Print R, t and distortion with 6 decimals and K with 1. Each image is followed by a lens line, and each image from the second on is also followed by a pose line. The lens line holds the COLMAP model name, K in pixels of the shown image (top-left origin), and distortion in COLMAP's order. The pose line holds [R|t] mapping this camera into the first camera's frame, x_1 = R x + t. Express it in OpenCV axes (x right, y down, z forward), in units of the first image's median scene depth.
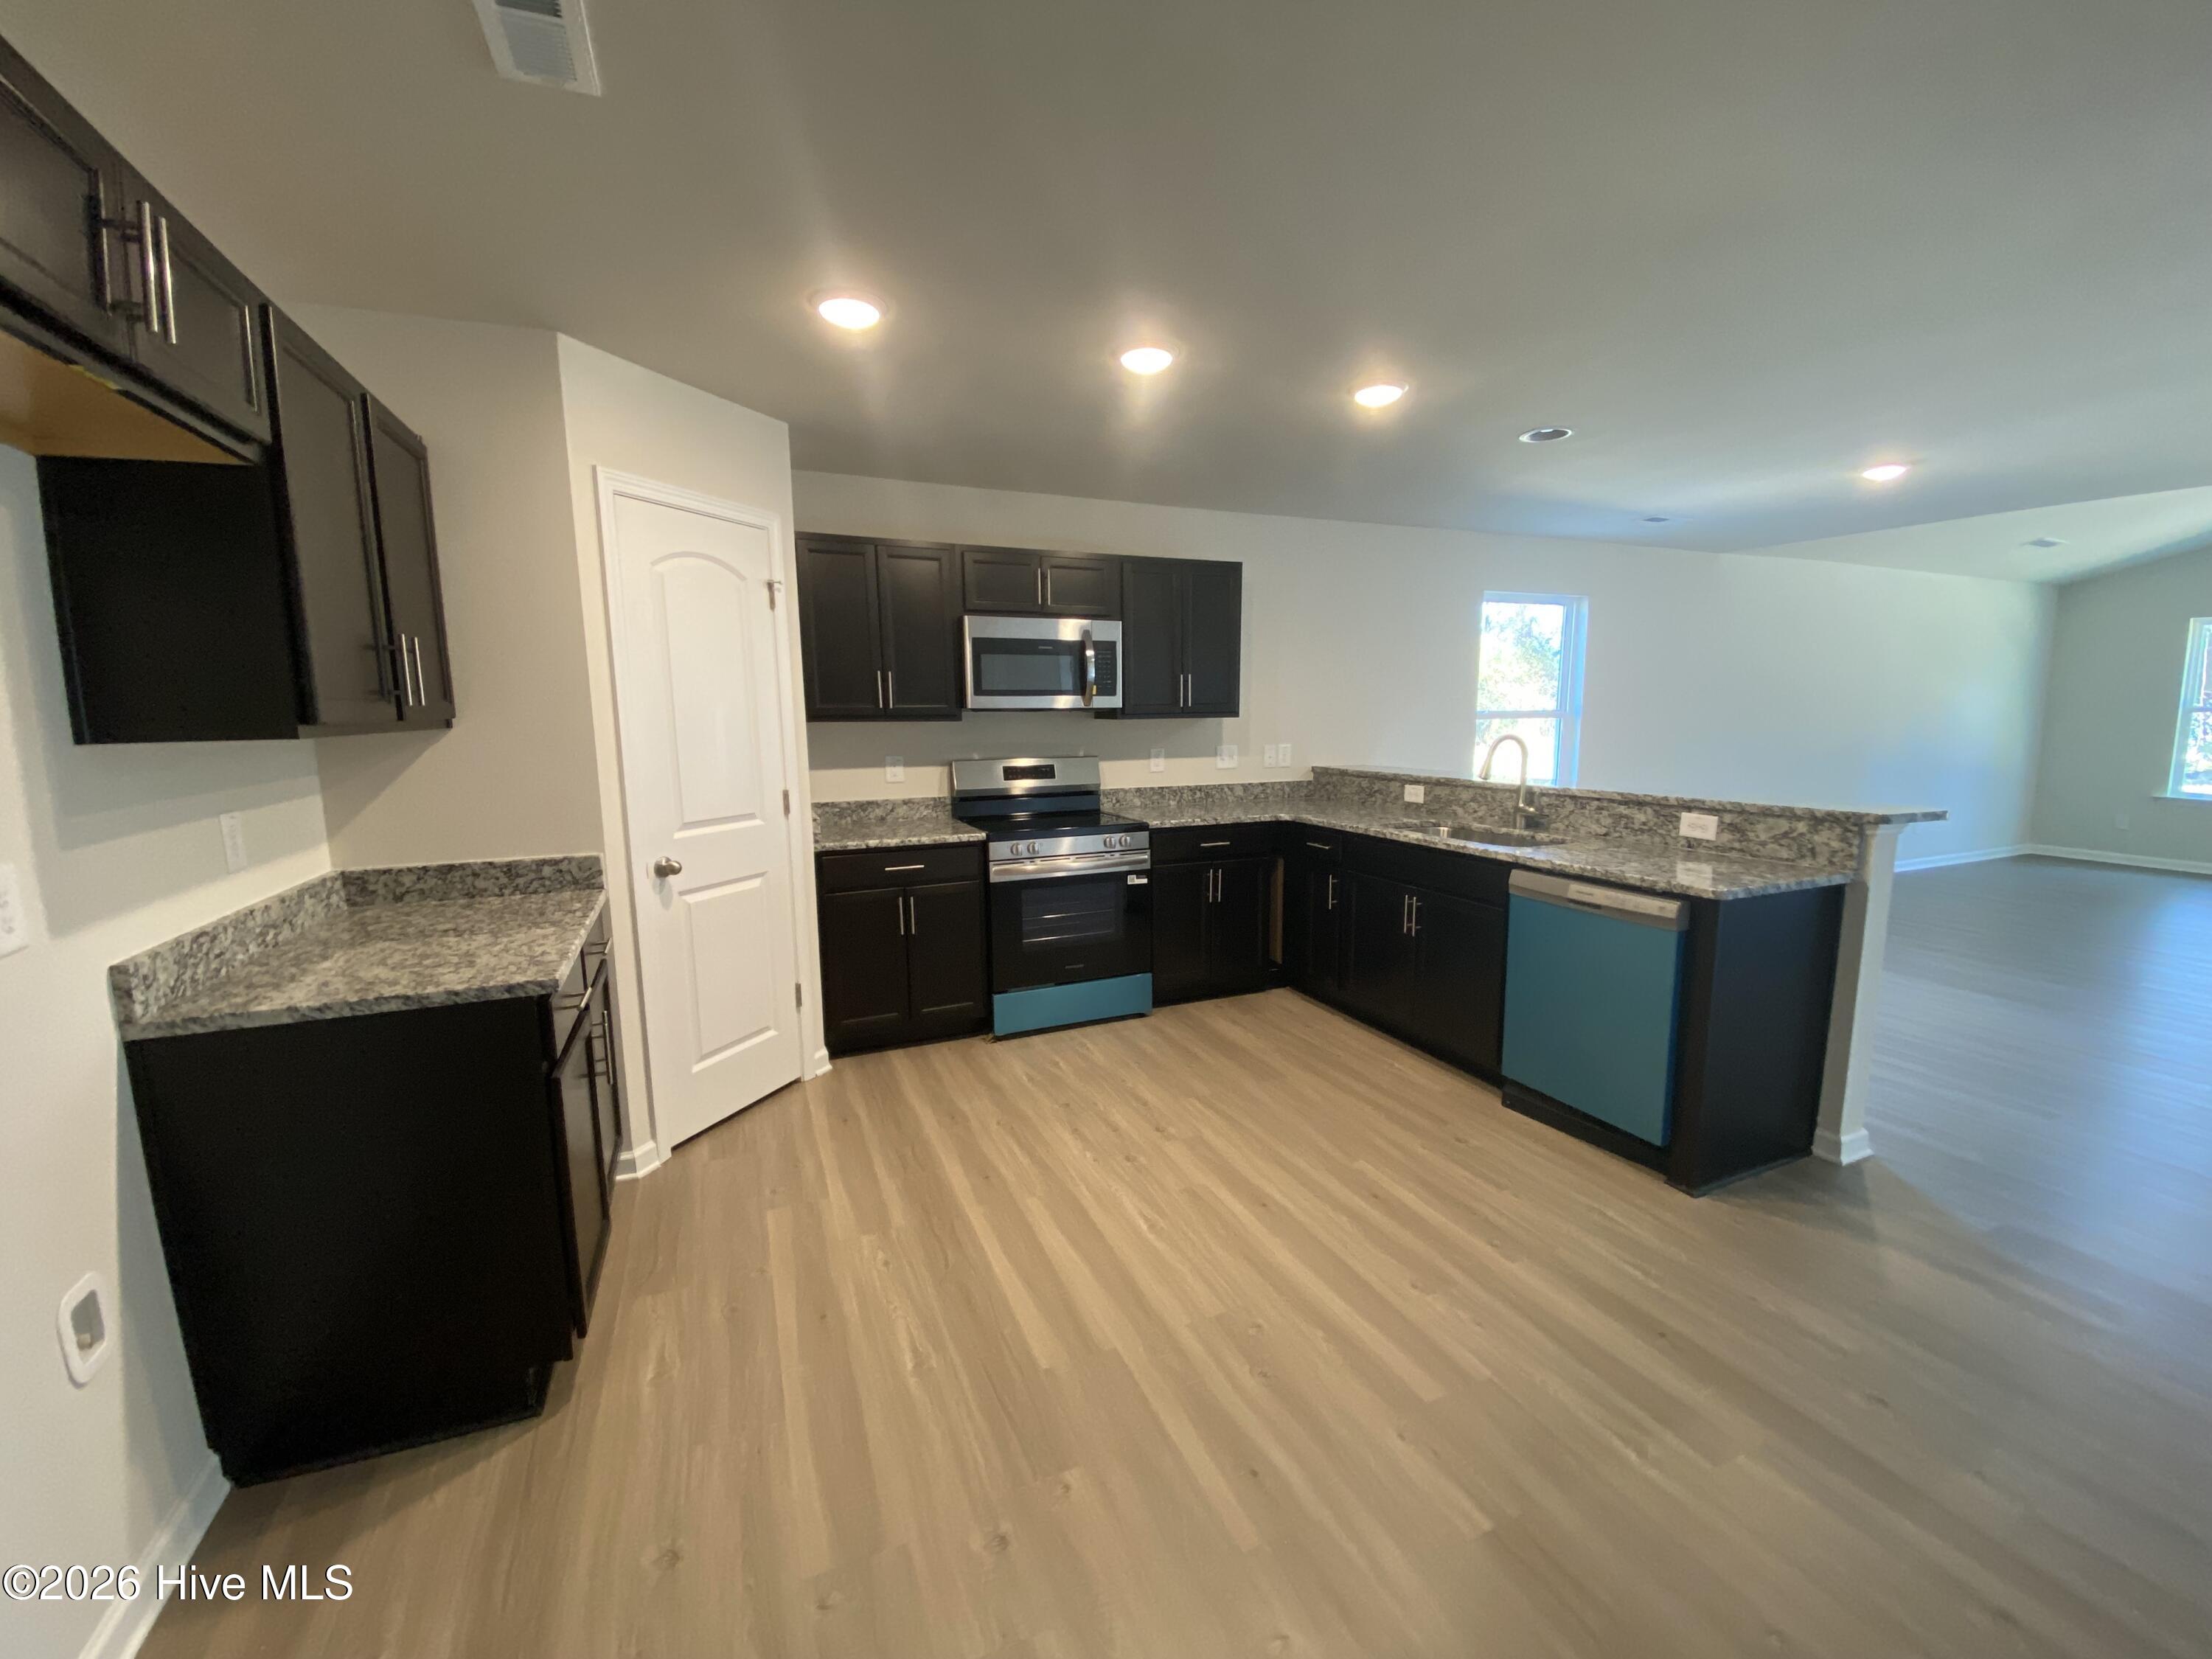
lens RADIAL K [[898.0, 0, 1106.3], [0, 898.0, 834.1], [0, 0, 1]] dist [0.031421, -0.024416]
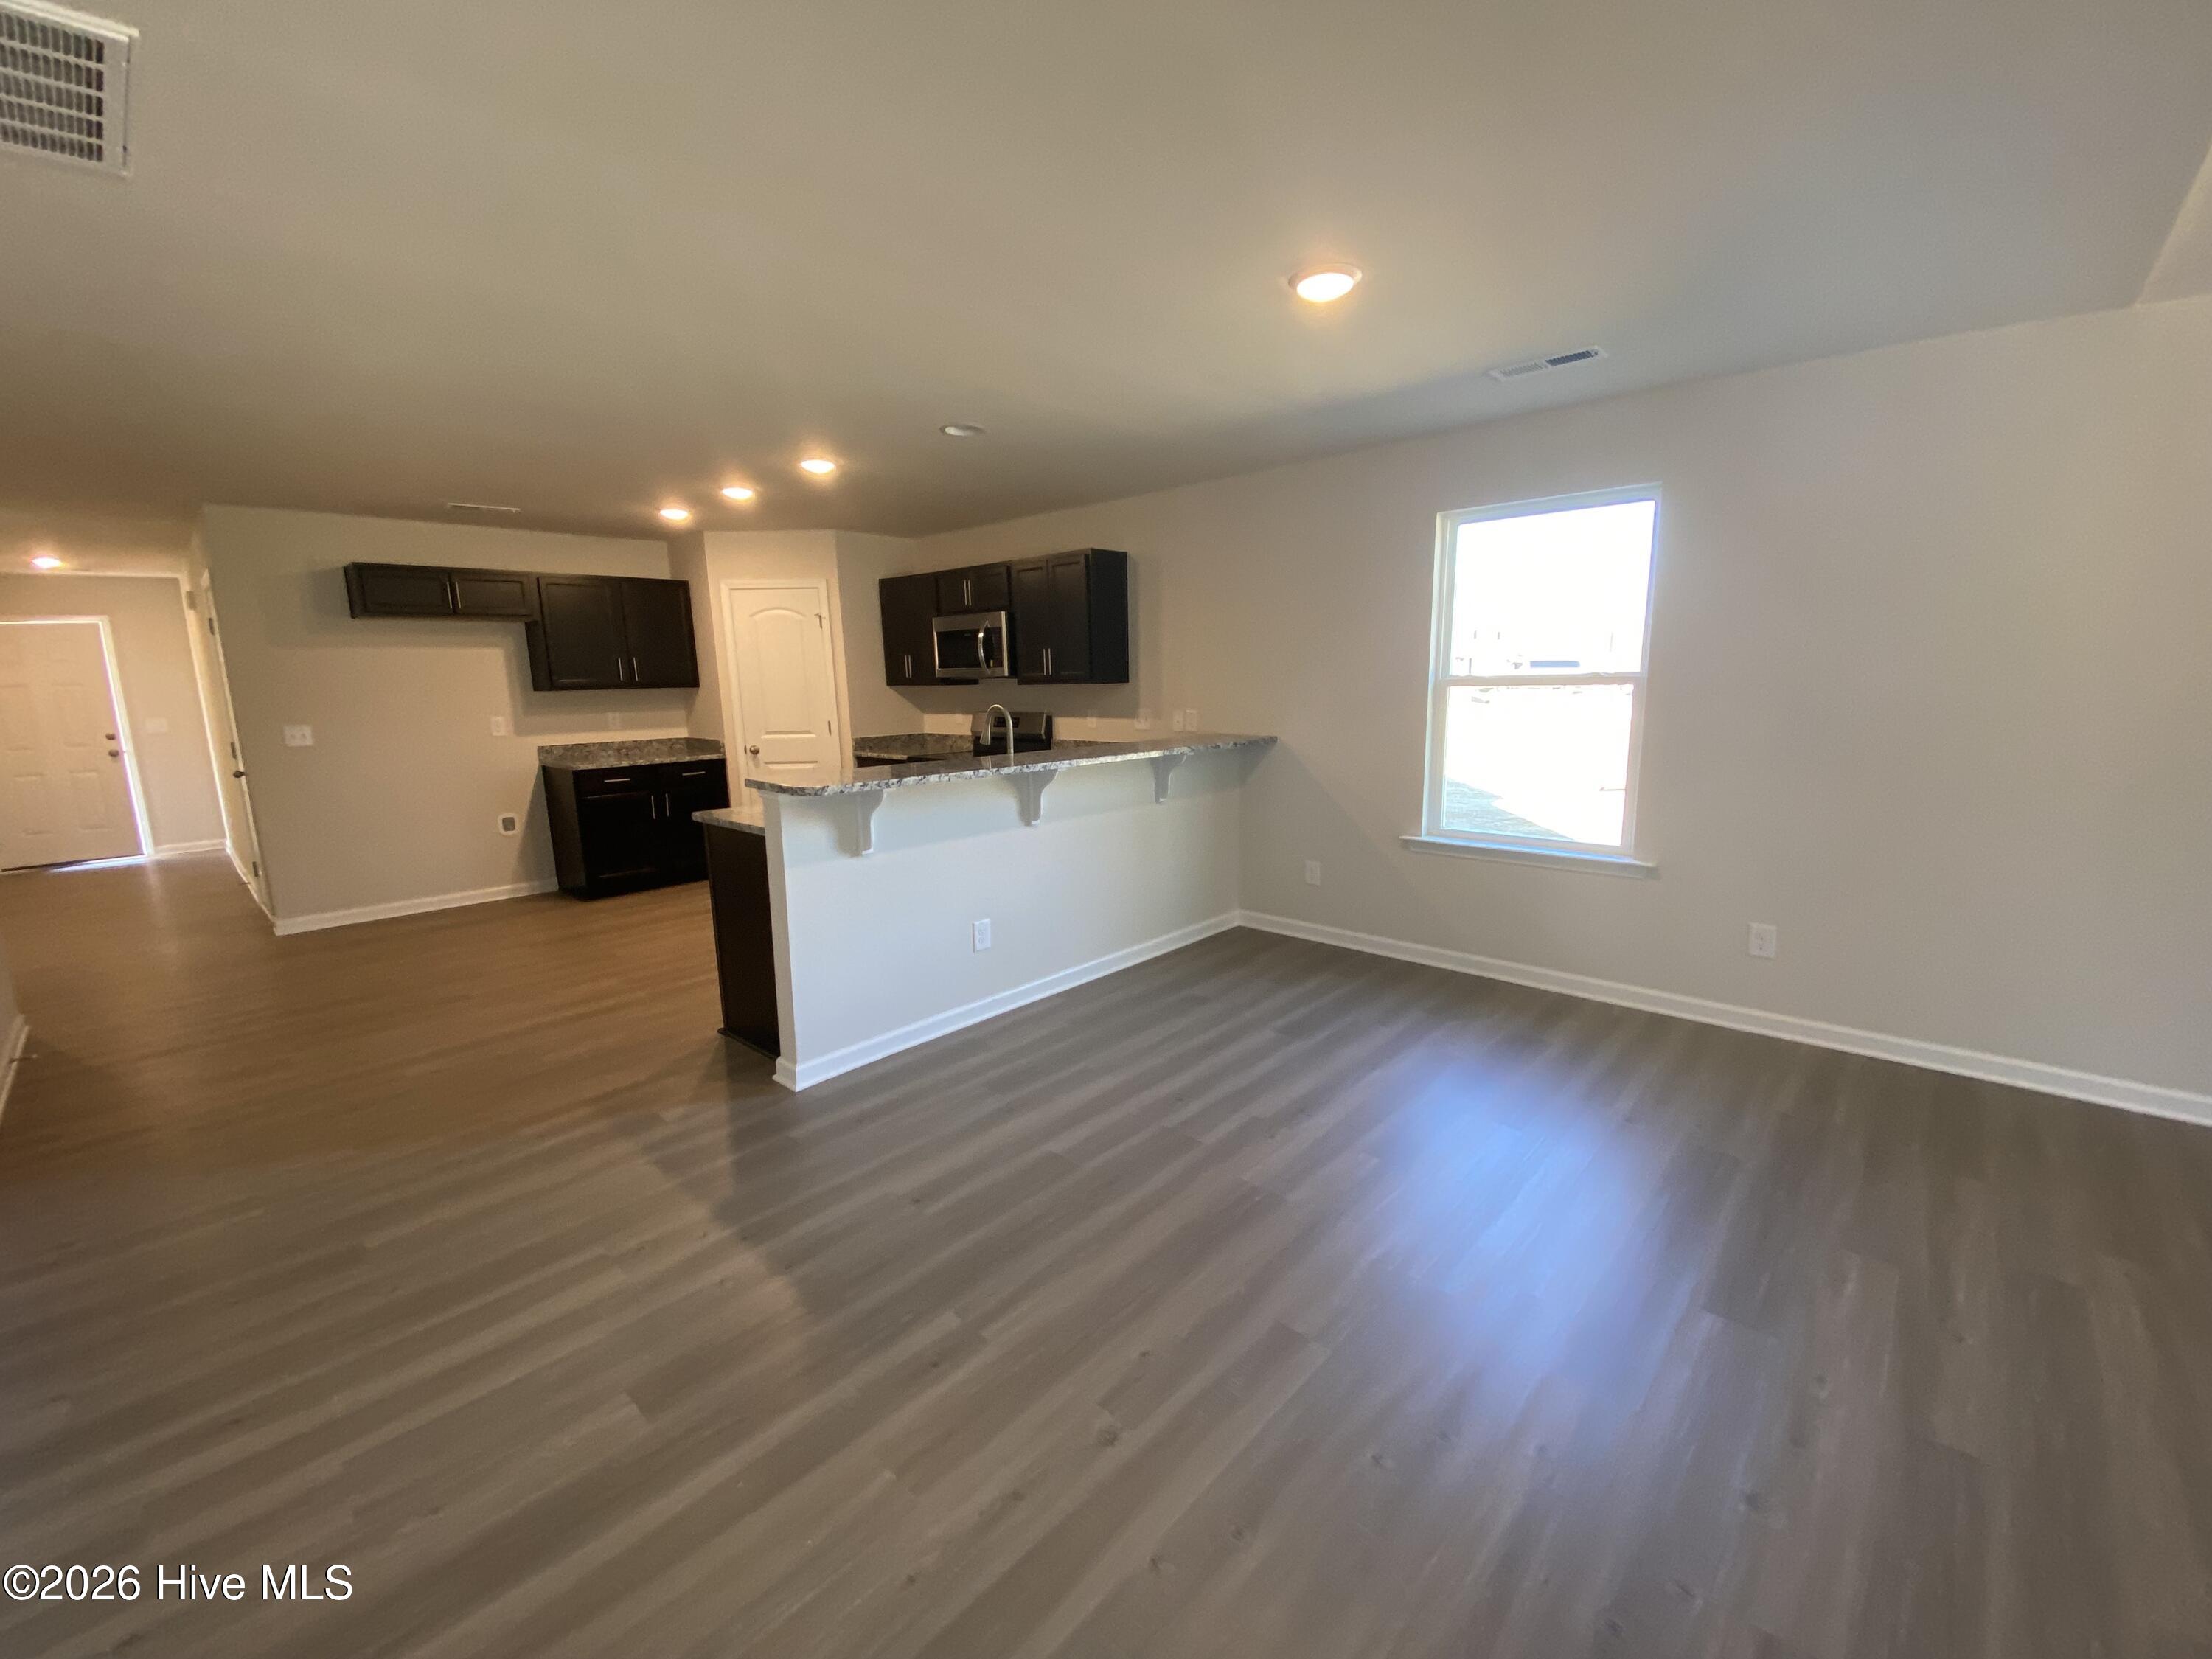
lens RADIAL K [[898.0, 0, 1106.3], [0, 898.0, 834.1], [0, 0, 1]] dist [0.031421, -0.024416]
pose [[0.400451, 0.161929, -0.901897, 1.545249], [-0.111495, 0.985559, 0.127444, -0.112973], [0.909510, 0.049522, 0.412722, 0.696076]]
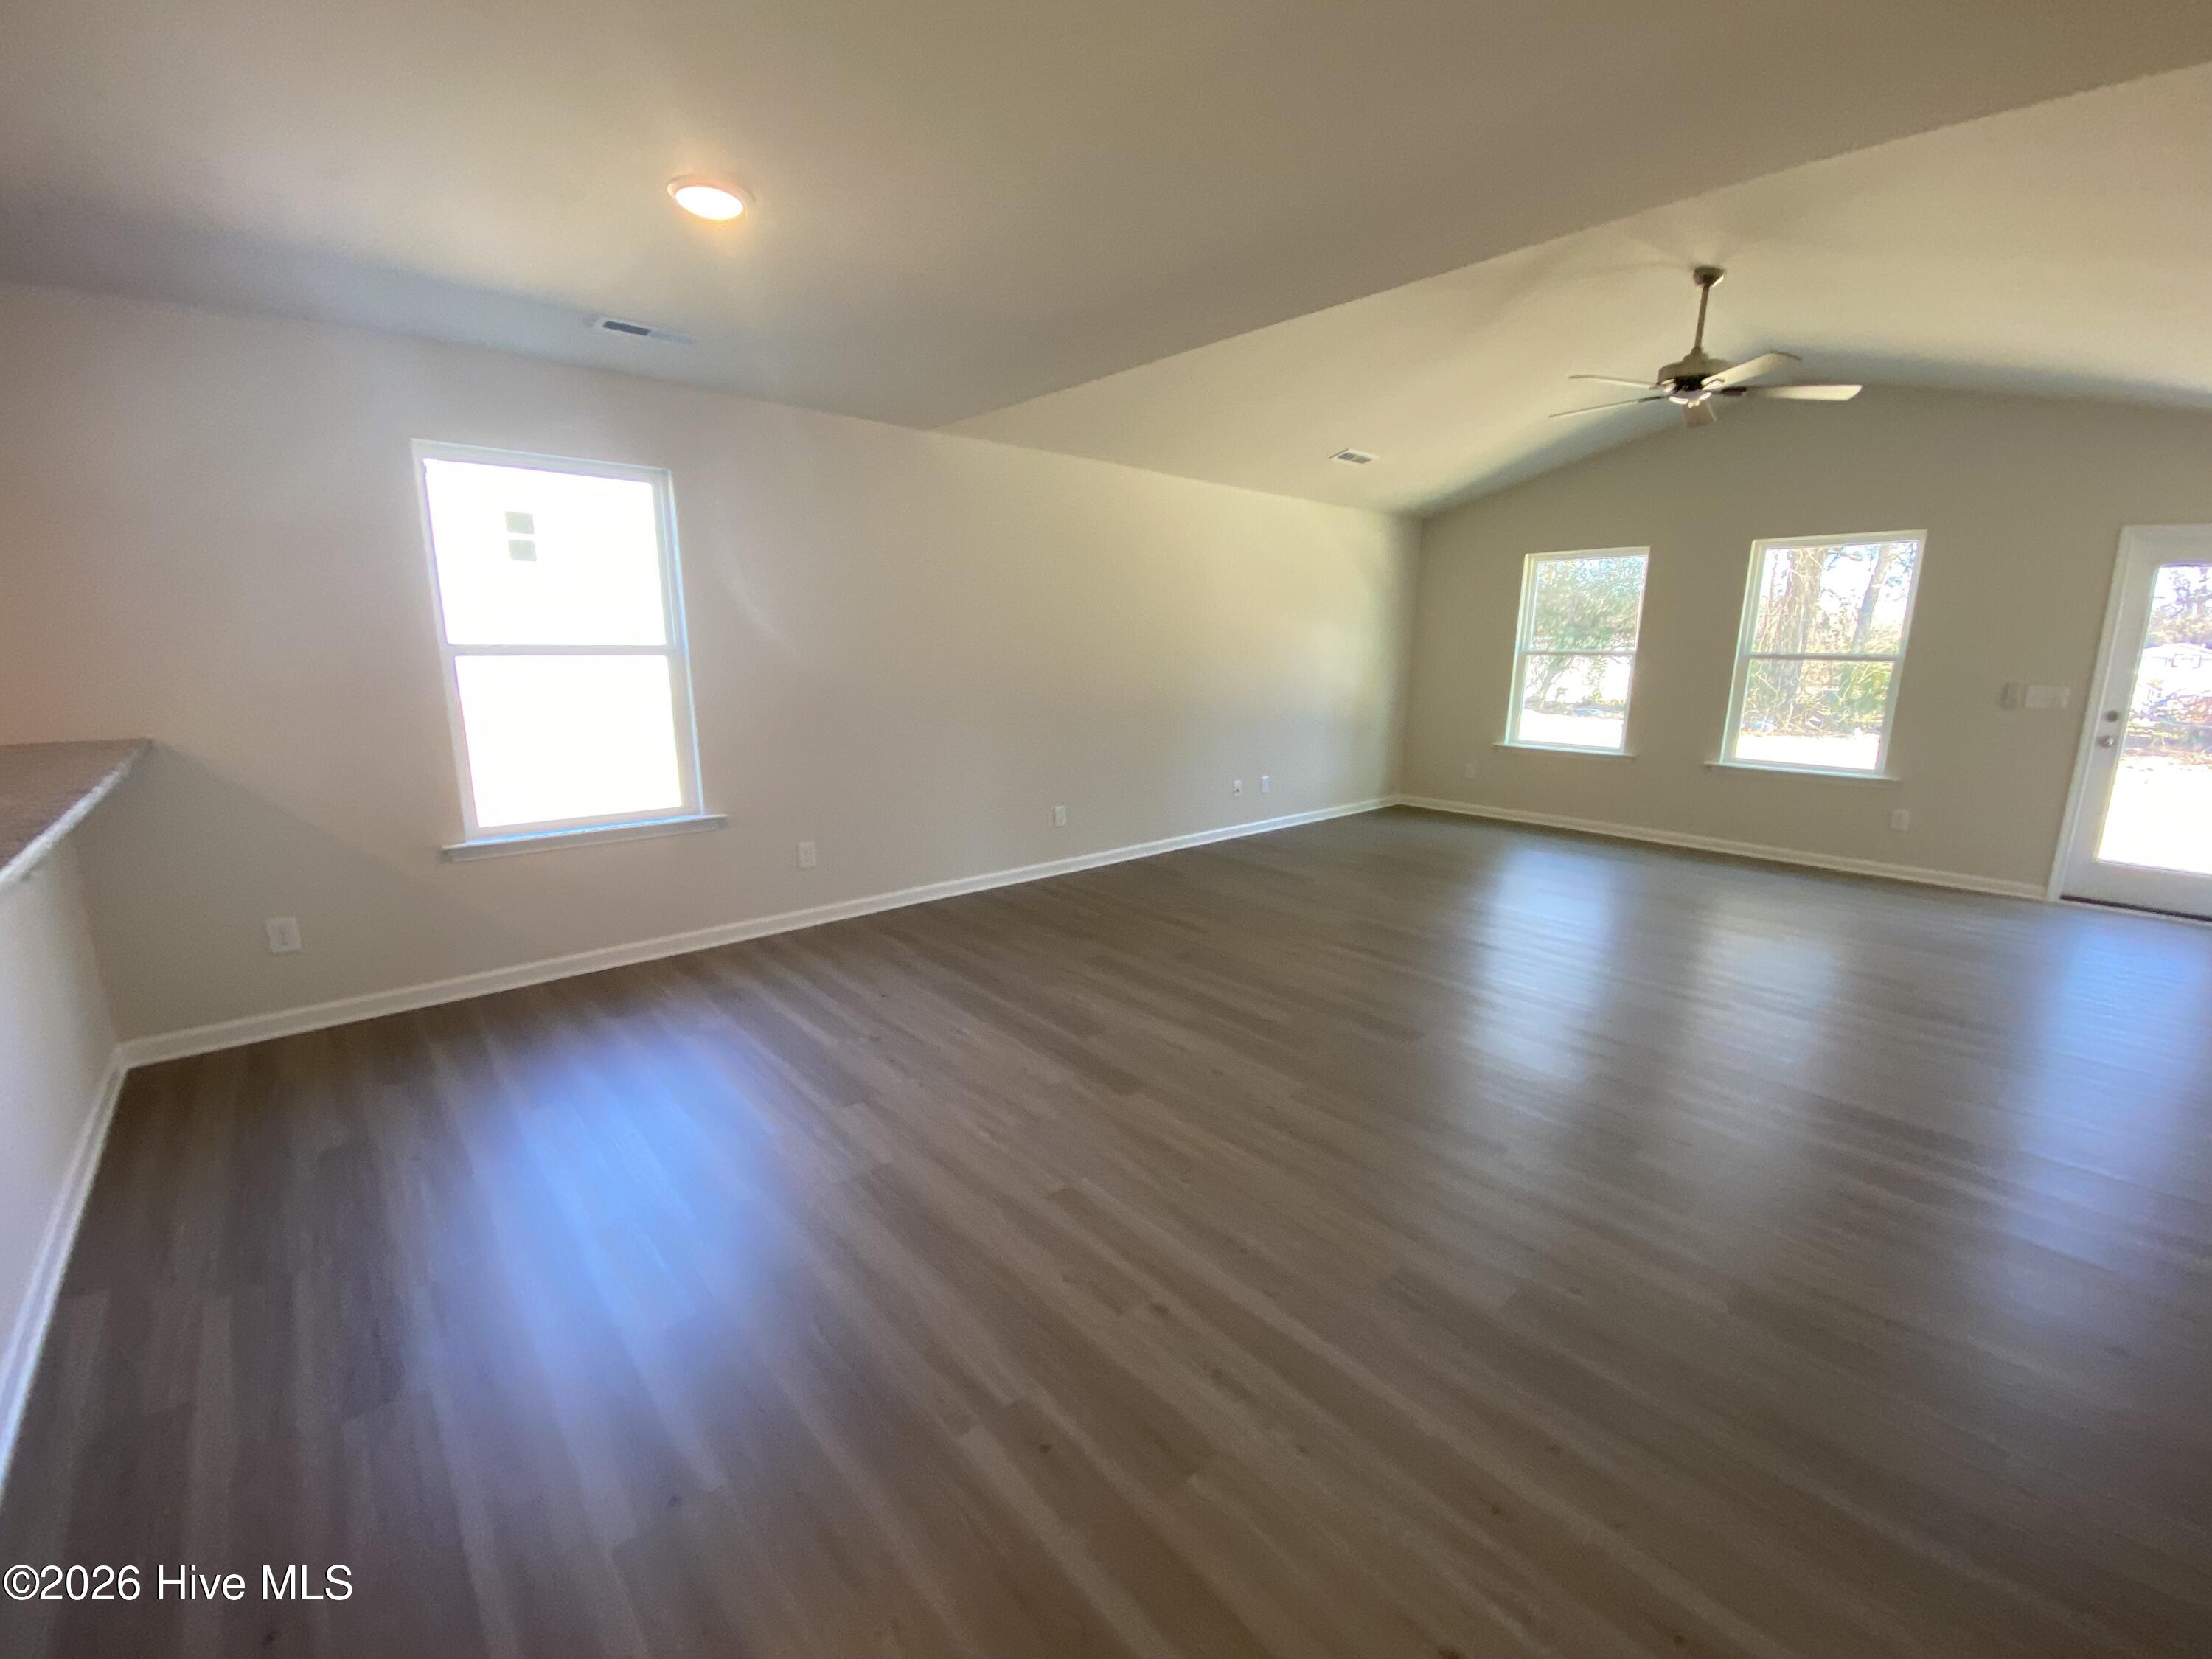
lens RADIAL K [[898.0, 0, 1106.3], [0, 898.0, 834.1], [0, 0, 1]] dist [0.031421, -0.024416]
pose [[0.951007, -0.050663, 0.304989, 0.987756], [0.030537, 0.997051, 0.070405, -0.059421], [-0.307657, -0.057642, 0.949750, 0.425815]]
